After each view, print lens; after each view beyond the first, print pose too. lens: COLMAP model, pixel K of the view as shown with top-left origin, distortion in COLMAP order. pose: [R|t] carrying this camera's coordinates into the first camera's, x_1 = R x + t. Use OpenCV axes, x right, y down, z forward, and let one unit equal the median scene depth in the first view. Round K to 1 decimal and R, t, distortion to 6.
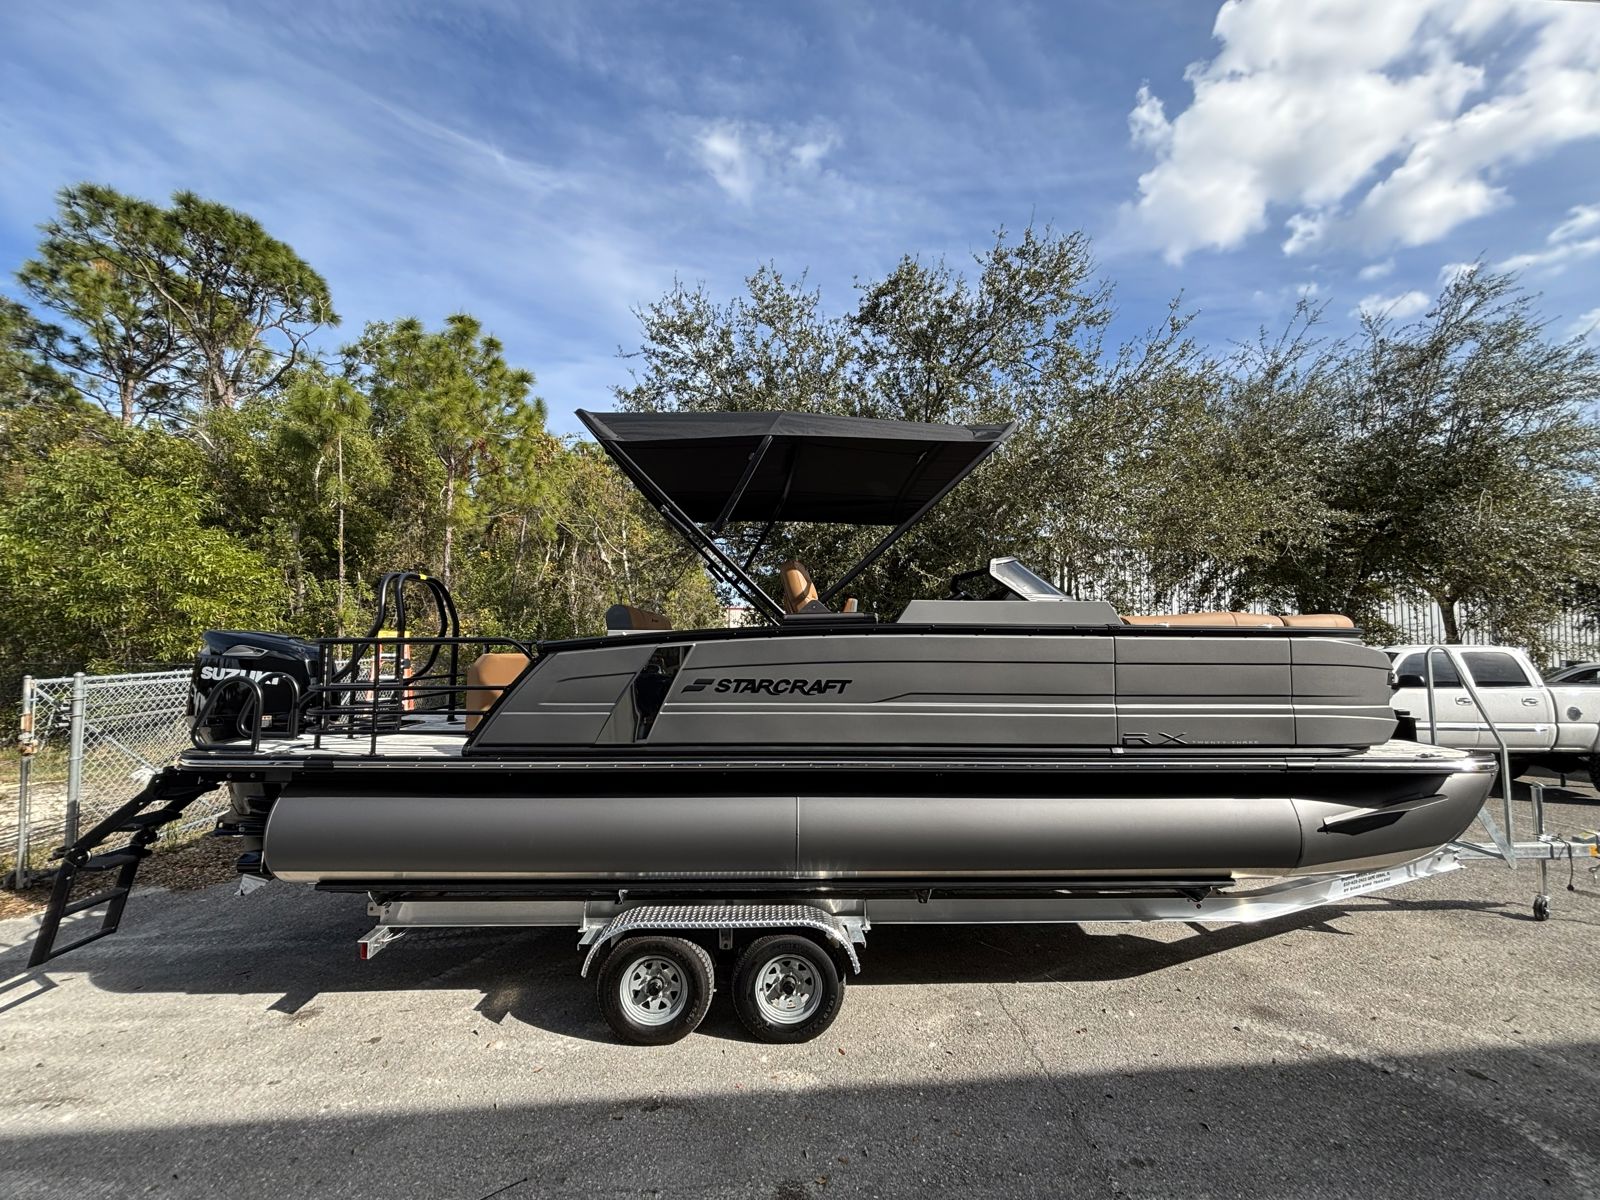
lens RADIAL K [[645.8, 0, 798.2], [0, 645.8, 595.2], [0, 0, 1]] dist [0.001481, -0.000566]
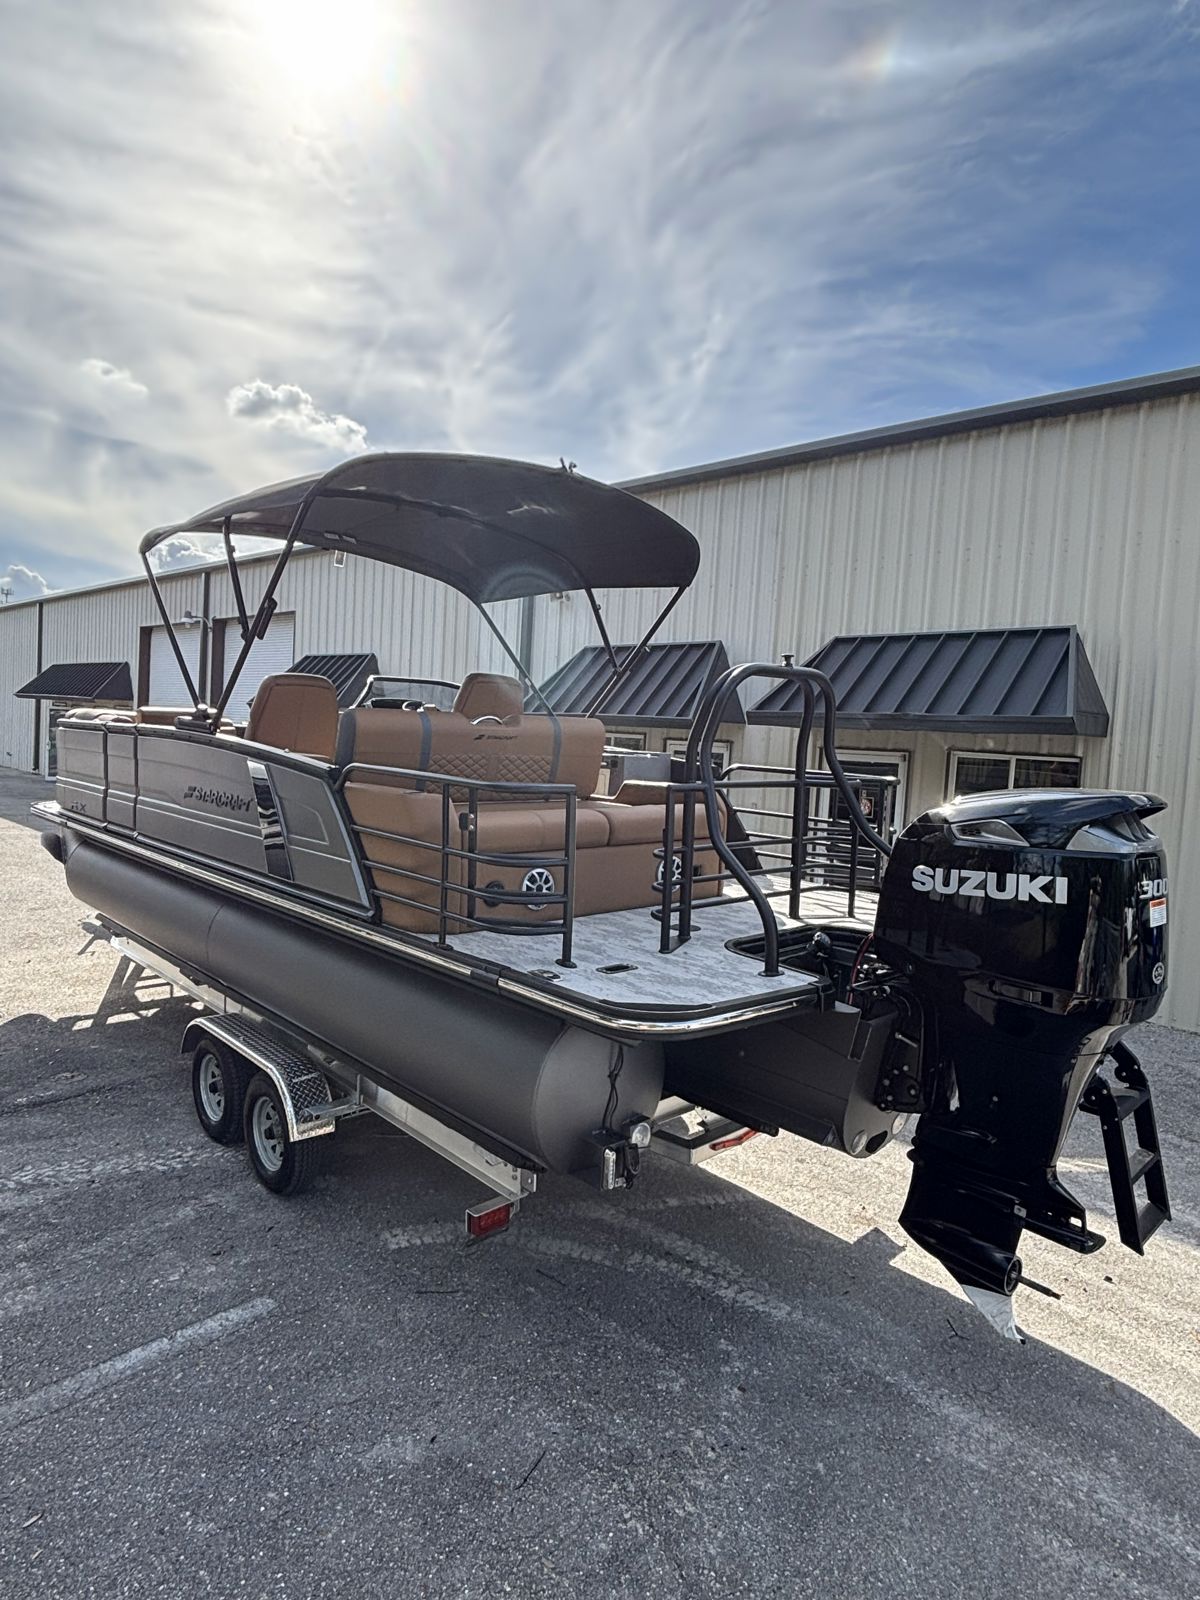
lens RADIAL K [[941.2, 0, 620.4], [0, 941.2, 802.8], [0, 0, 1]] dist [-0.004108, 0.004418]
pose [[-0.670778, -0.092373, 0.735883, -0.604714], [-0.100317, 0.994395, 0.033382, 0.038728], [-0.734842, -0.051429, -0.676285, 0.902065]]
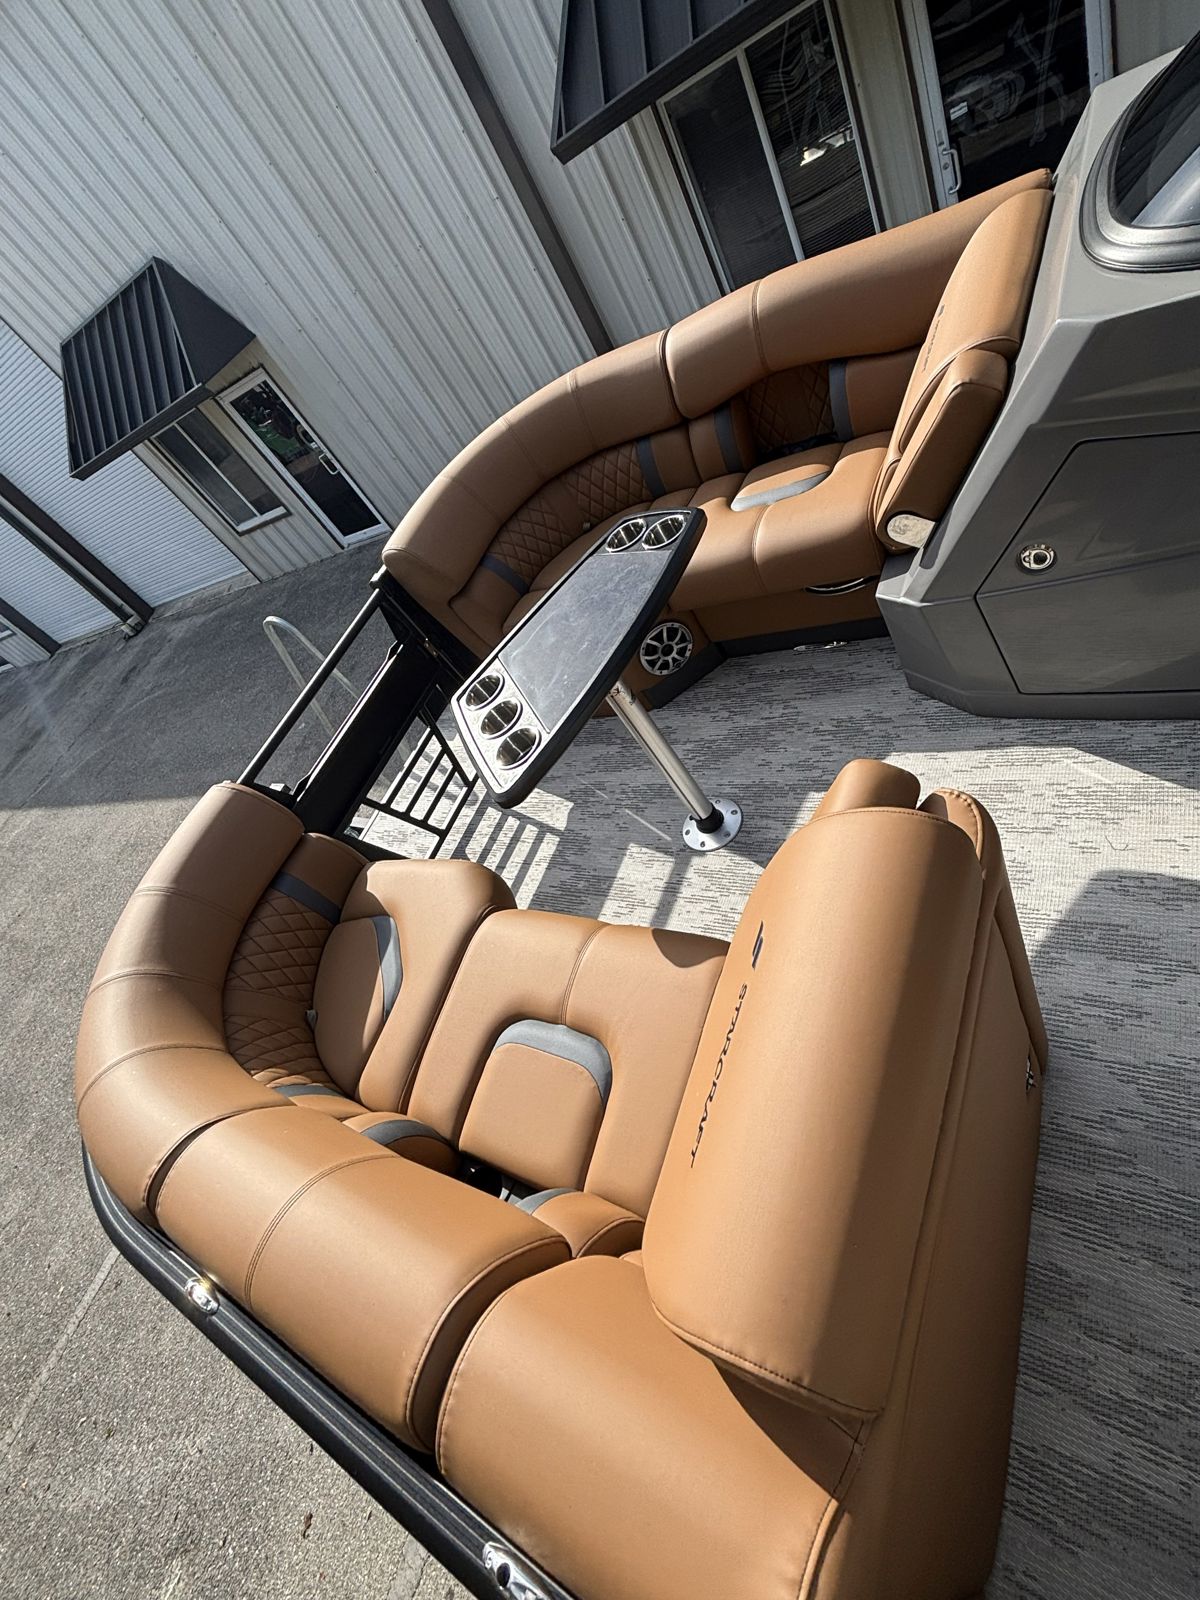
lens RADIAL K [[763.5, 0, 601.5], [0, 763.5, 797.5], [0, 0, 1]] dist [-0.008800, 0.004986]
pose [[-0.781705, -0.039603, 0.622390, 0.175216], [0.456893, 0.642906, 0.614753, -0.050323], [-0.424484, 0.764921, -0.484469, 0.680585]]
